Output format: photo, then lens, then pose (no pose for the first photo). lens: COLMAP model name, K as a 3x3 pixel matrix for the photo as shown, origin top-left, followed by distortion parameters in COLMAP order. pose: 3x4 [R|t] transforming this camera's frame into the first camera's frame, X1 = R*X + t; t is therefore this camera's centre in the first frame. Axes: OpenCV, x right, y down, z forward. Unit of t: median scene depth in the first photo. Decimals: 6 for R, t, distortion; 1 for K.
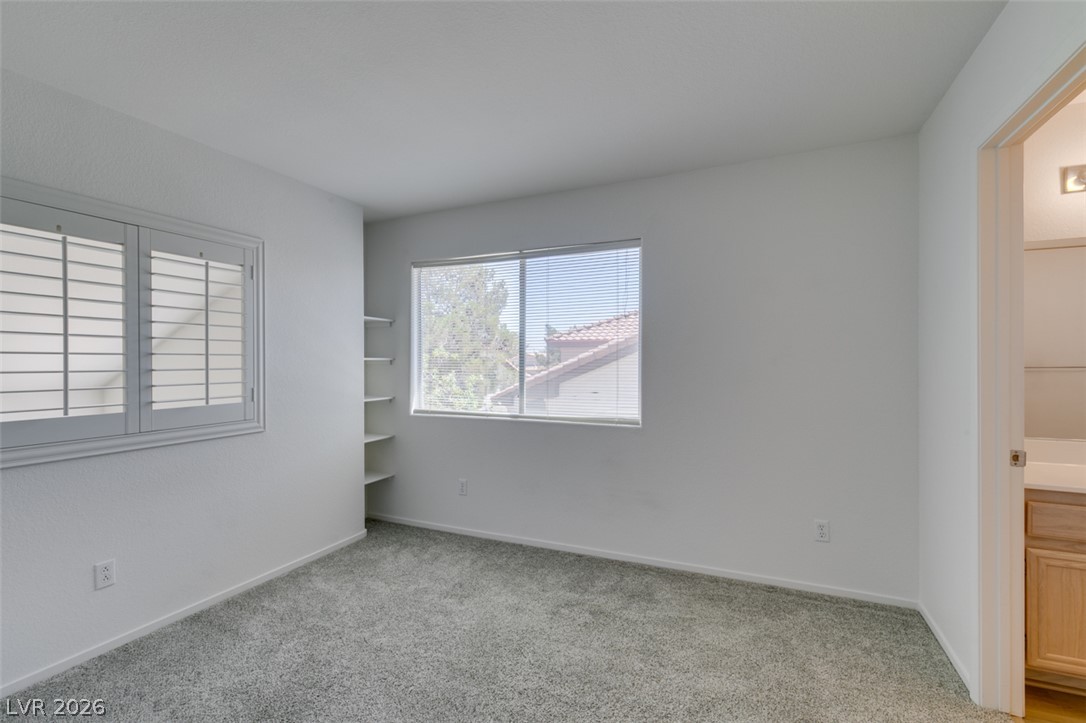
lens RADIAL K [[512.3, 0, 543.0], [0, 512.3, 361.5], [0, 0, 1]] dist [0.002295, -0.000105]
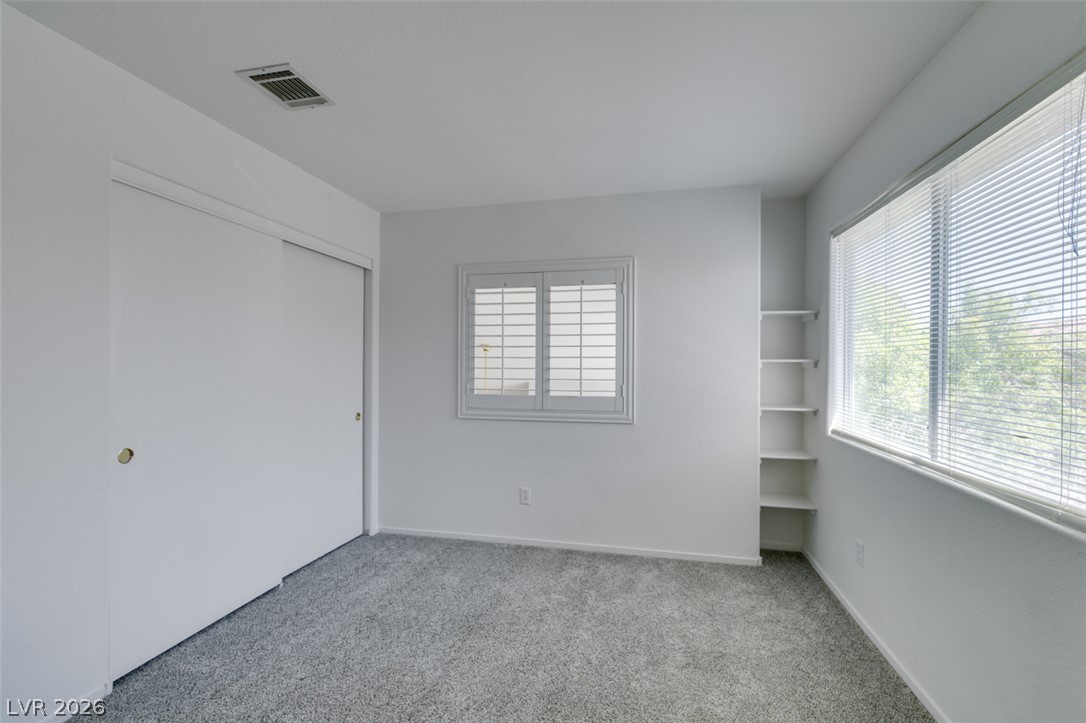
lens RADIAL K [[512.3, 0, 543.0], [0, 512.3, 361.5], [0, 0, 1]] dist [0.002295, -0.000105]
pose [[0.154099, 0.003748, -0.988048, 0.560155], [-0.003074, 0.999990, 0.003314, -0.006467], [0.988051, 0.002527, 0.154109, 0.625401]]
